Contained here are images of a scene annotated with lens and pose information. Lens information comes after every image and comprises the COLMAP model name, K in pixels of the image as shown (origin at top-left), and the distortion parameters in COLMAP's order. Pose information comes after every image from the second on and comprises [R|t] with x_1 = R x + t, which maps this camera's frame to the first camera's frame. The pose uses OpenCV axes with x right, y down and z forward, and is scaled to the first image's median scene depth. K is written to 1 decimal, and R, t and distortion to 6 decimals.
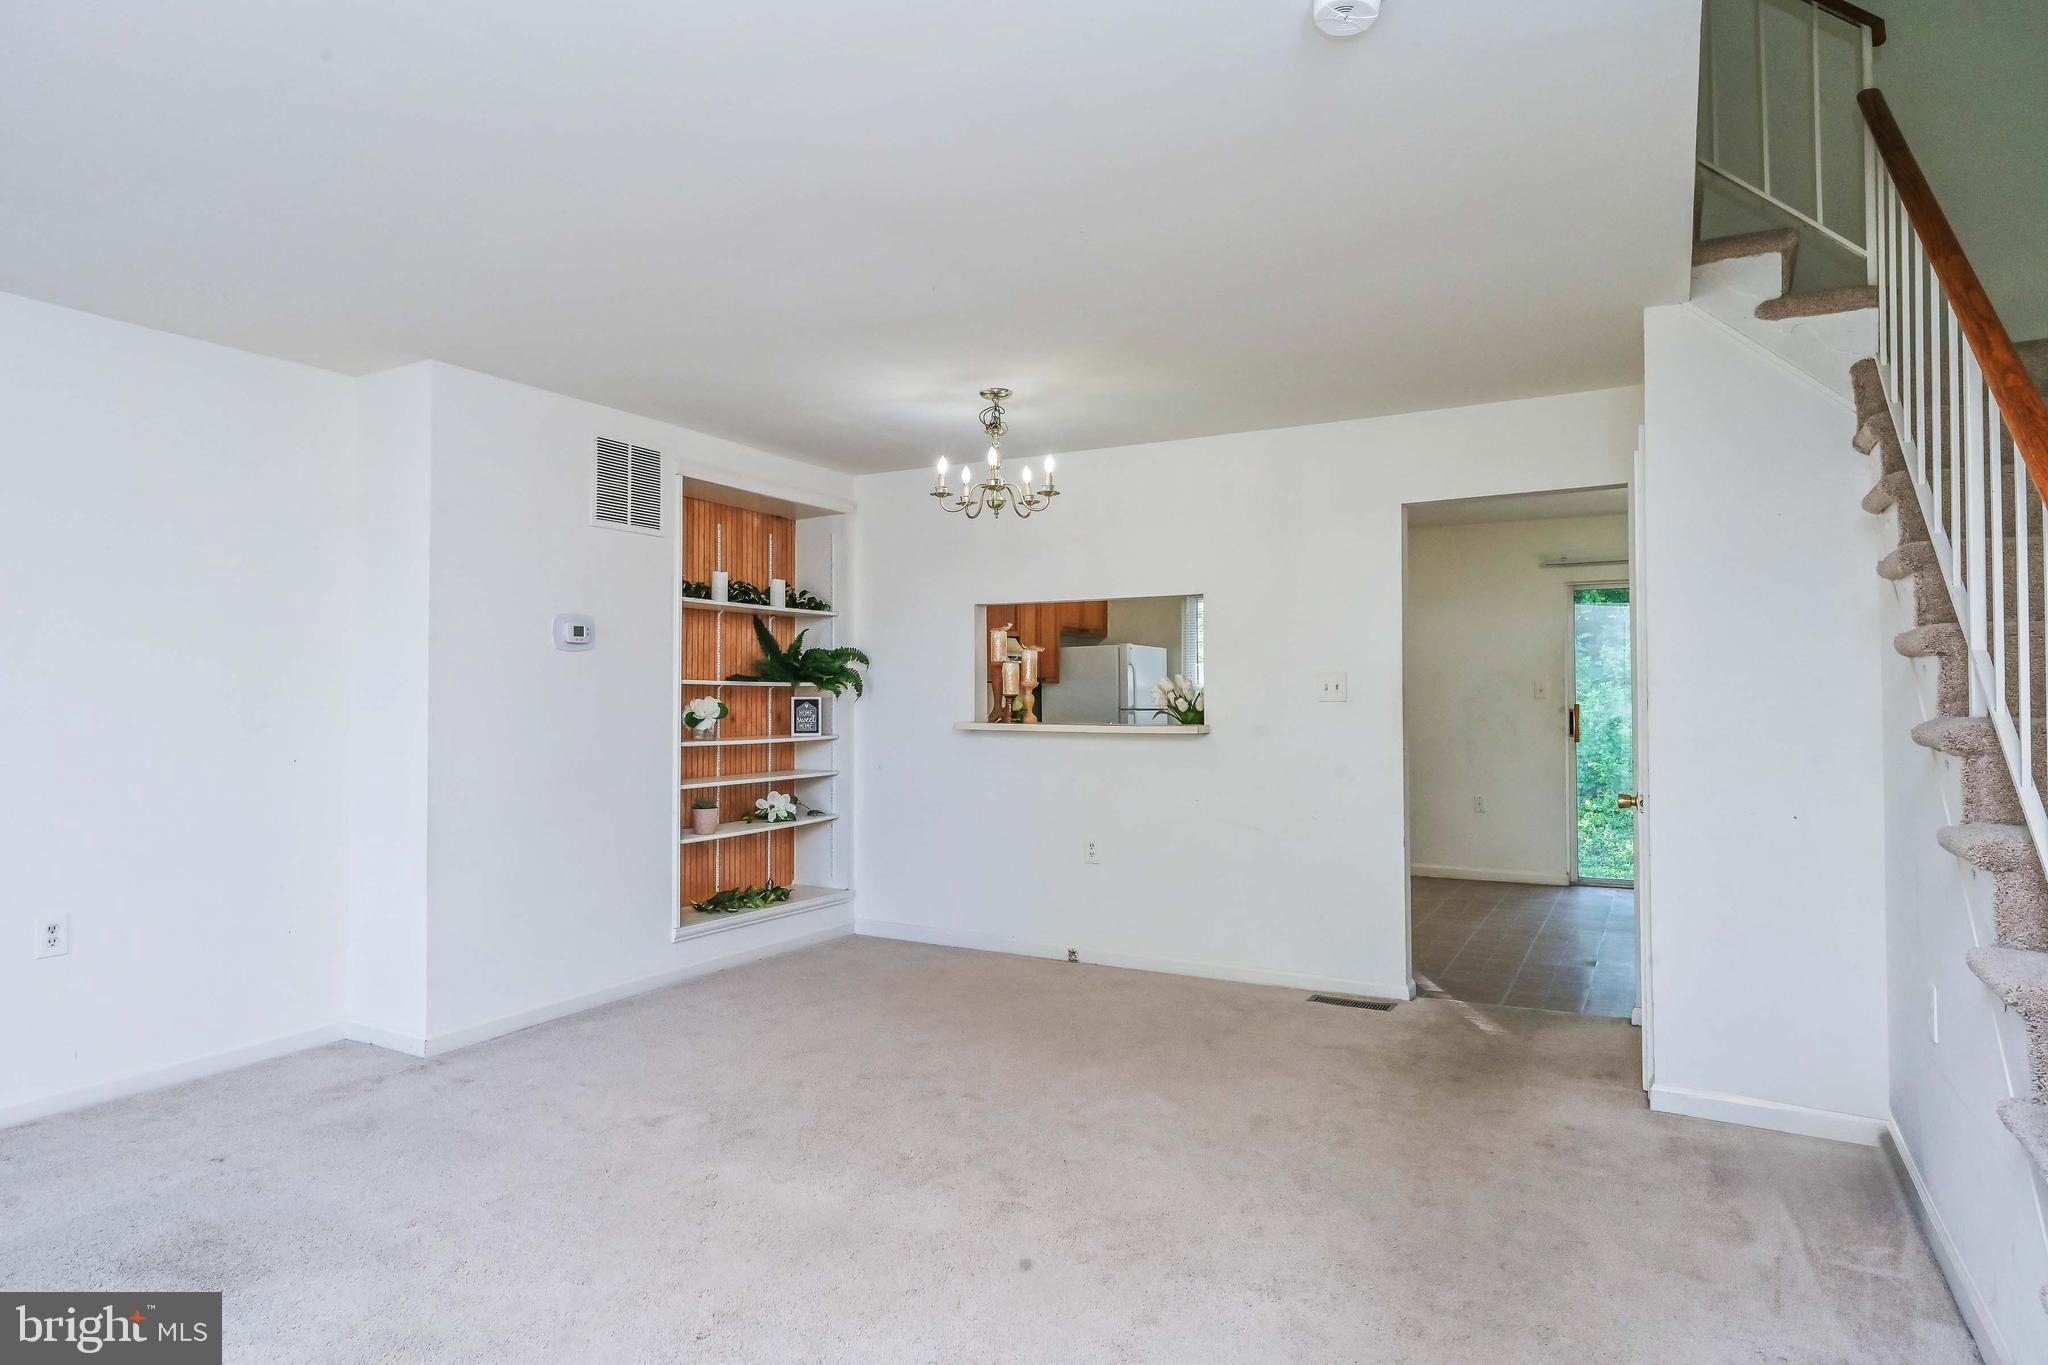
lens RADIAL K [[1172.0, 0, 1021.4], [0, 1172.0, 670.2], [0, 0, 1]] dist [0.001284, -0.000454]
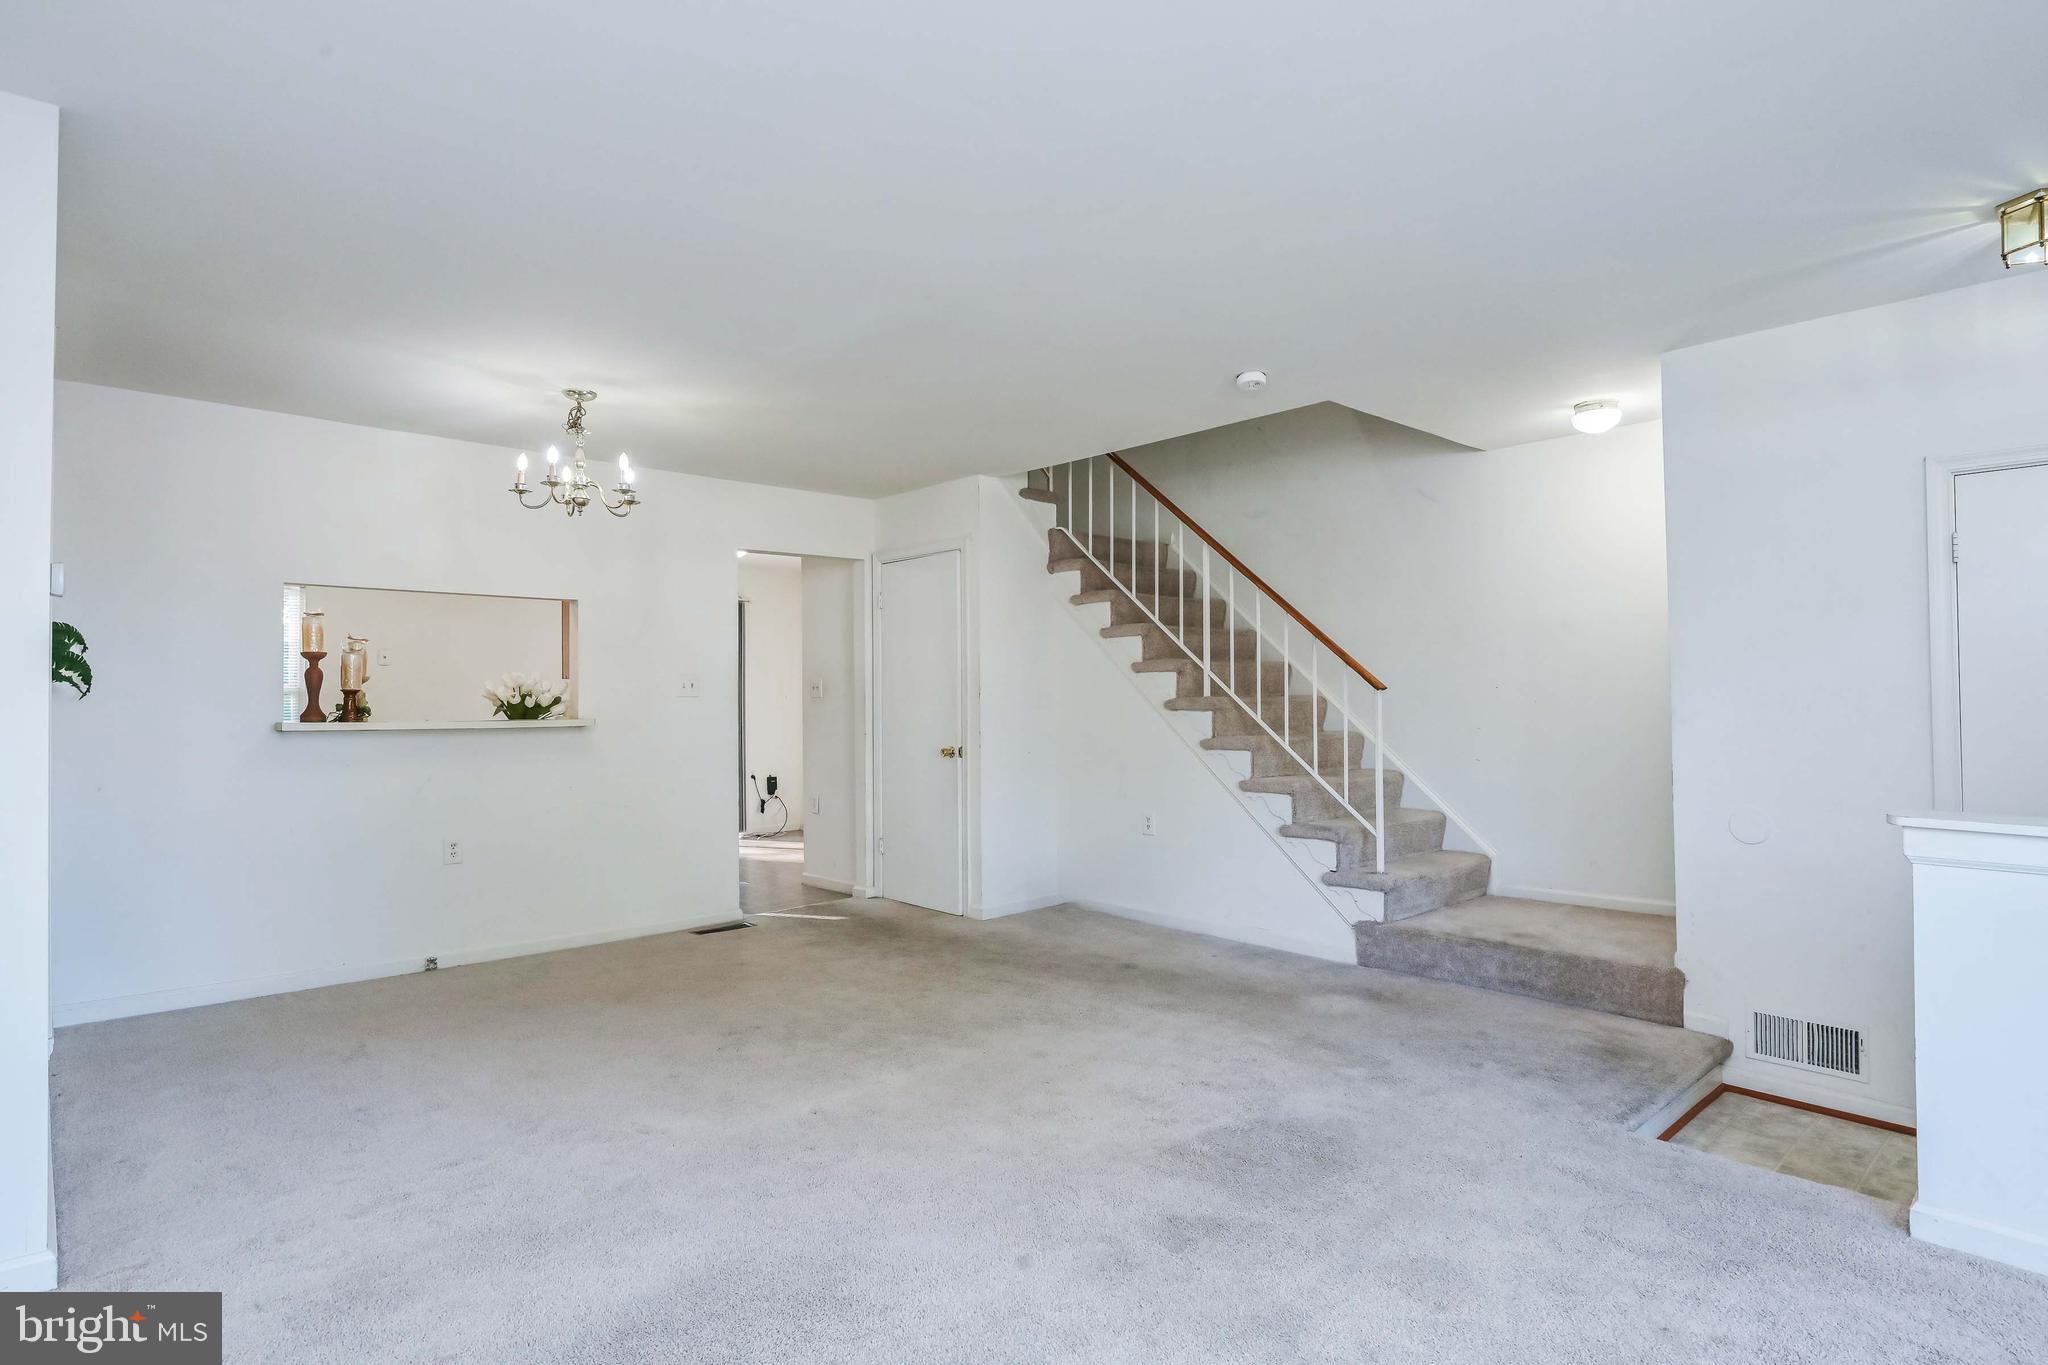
lens RADIAL K [[1070.4, 0, 1026.2], [0, 1070.4, 676.2], [0, 0, 1]] dist [-0.000683, 0.000534]
pose [[0.312108, 0.023407, 0.949758, -0.637660], [-0.014555, 0.999697, -0.019854, 0.019661], [-0.949935, -0.007627, 0.312354, 0.269771]]
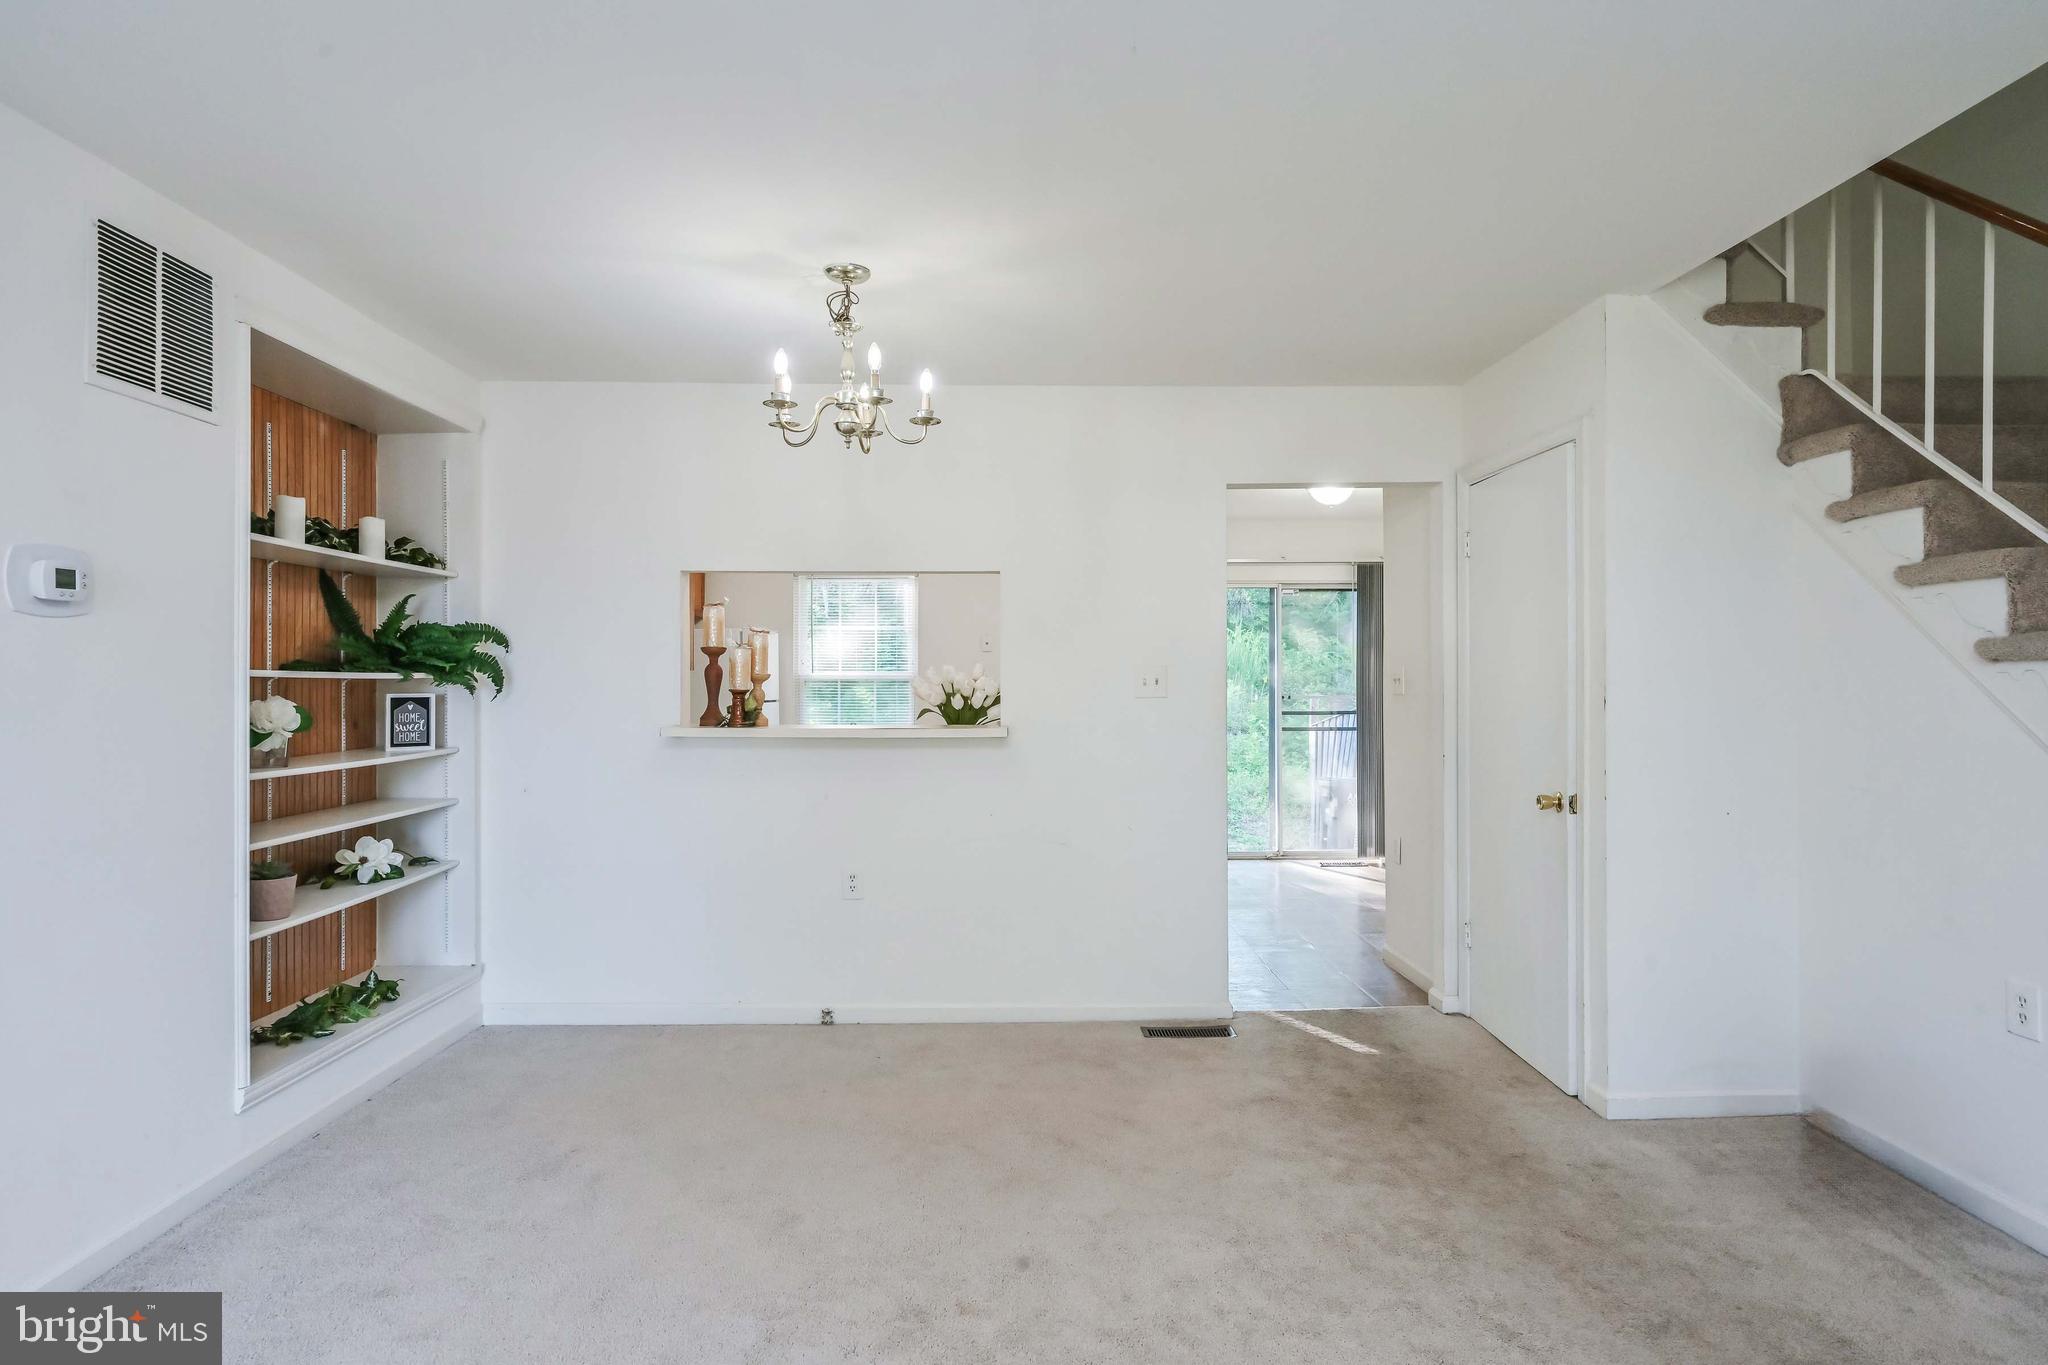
lens RADIAL K [[1070.4, 0, 1026.2], [0, 1070.4, 676.2], [0, 0, 1]] dist [-0.000683, 0.000534]
pose [[0.861481, 0.001708, 0.507786, -0.210352], [-0.011878, 0.999788, 0.016789, -0.002312], [-0.507650, -0.020495, 0.861319, 0.307660]]
